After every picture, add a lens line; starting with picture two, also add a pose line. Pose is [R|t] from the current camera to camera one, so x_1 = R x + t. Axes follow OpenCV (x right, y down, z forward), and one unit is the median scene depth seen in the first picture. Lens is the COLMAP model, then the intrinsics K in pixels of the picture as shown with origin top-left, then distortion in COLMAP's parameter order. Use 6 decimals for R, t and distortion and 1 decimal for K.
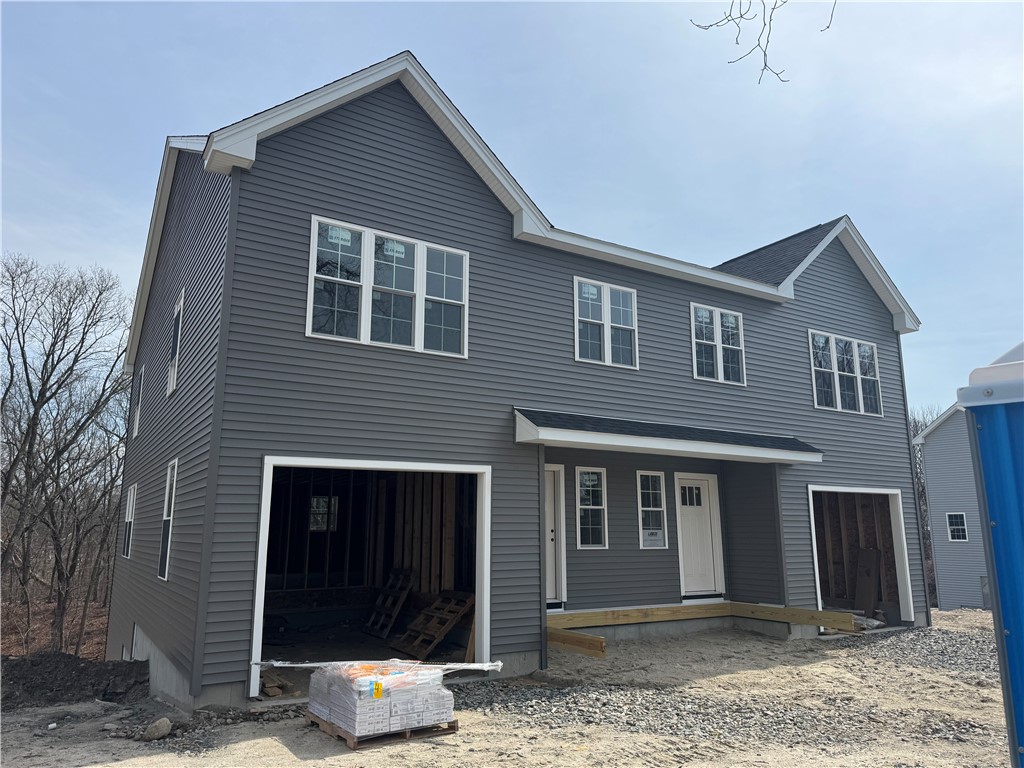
lens RADIAL K [[704.0, 0, 512.0], [0, 704.0, 384.0], [0, 0, 1]] dist [0.132792, -0.198653]
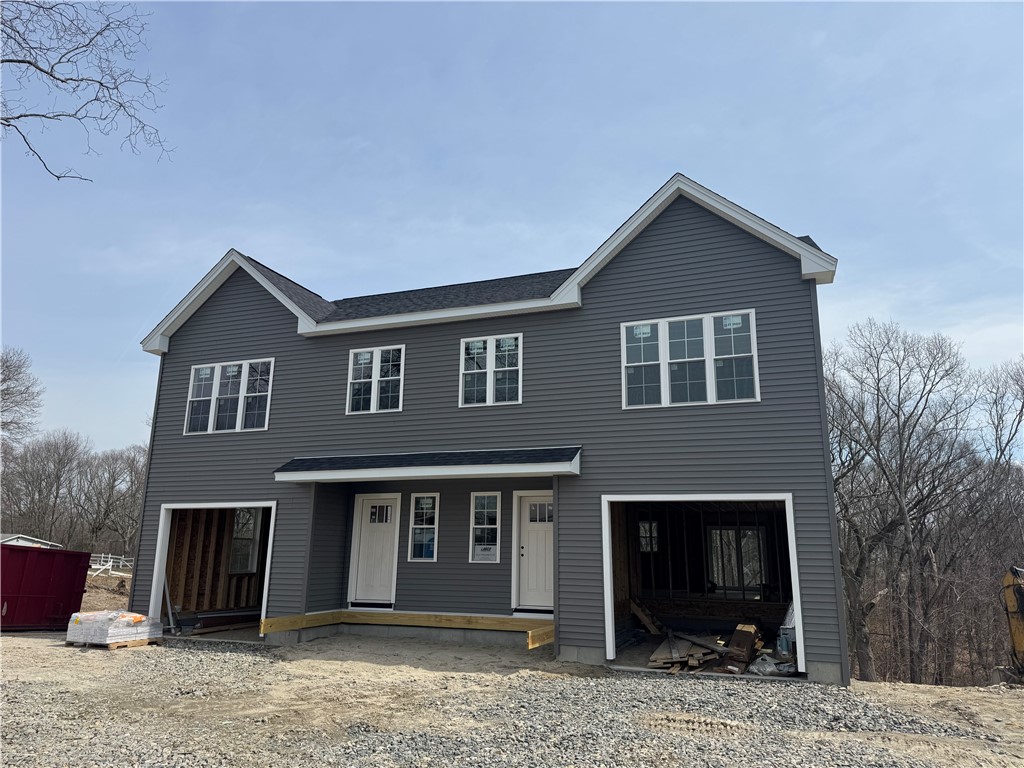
lens RADIAL K [[704.0, 0, 512.0], [0, 704.0, 384.0], [0, 0, 1]] dist [0.132792, -0.198653]
pose [[0.608253, -0.177000, -0.773757, 1.185564], [0.146449, 0.983109, -0.109767, 0.090779], [0.780116, -0.046550, 0.623900, 0.380168]]
